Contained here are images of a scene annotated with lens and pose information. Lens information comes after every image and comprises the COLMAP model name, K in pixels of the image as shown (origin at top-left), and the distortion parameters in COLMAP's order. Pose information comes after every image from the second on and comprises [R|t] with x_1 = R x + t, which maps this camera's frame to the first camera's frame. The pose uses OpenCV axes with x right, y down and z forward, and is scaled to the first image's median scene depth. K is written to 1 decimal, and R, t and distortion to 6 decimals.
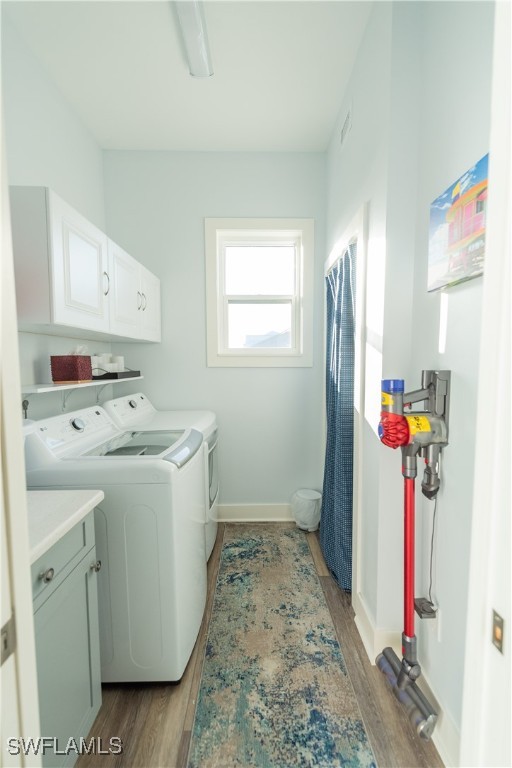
lens RADIAL K [[306.7, 0, 256.0], [0, 306.7, 384.0], [0, 0, 1]] dist [0.001472, 0.000170]
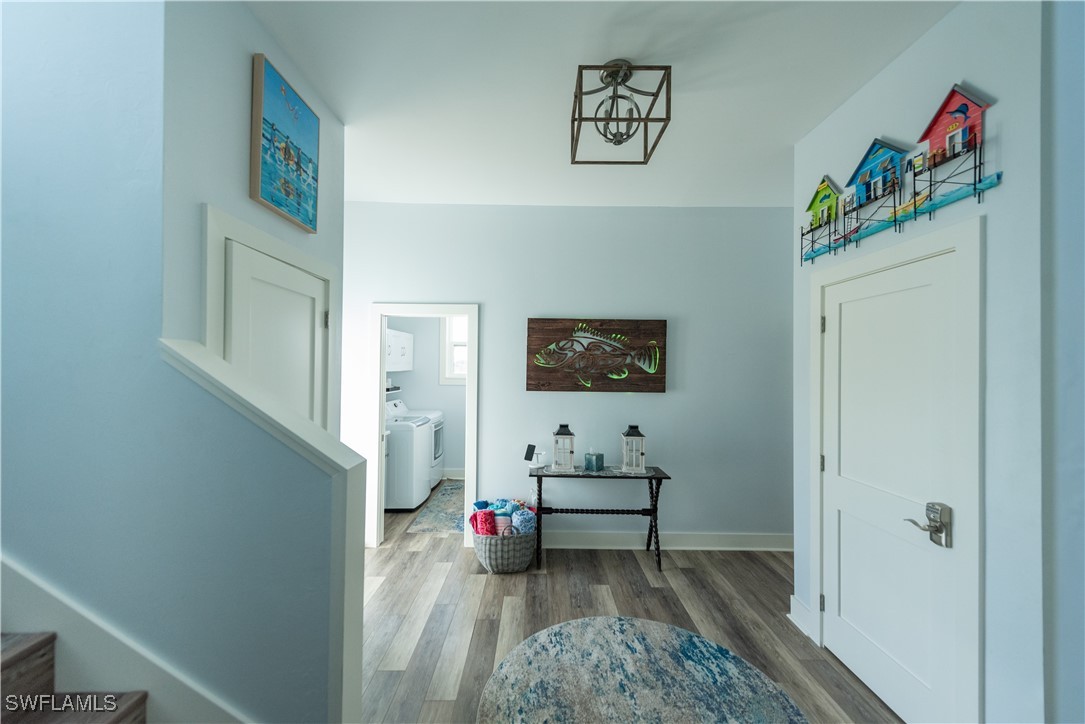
lens RADIAL K [[433.3, 0, 542.5], [0, 433.3, 362.0], [0, 0, 1]] dist [0.001472, 0.000170]
pose [[0.999893, 0.012309, -0.007966, 0.562241], [-0.012917, 0.996588, -0.081520, 0.009308], [0.006935, 0.081614, 0.996640, -1.819986]]
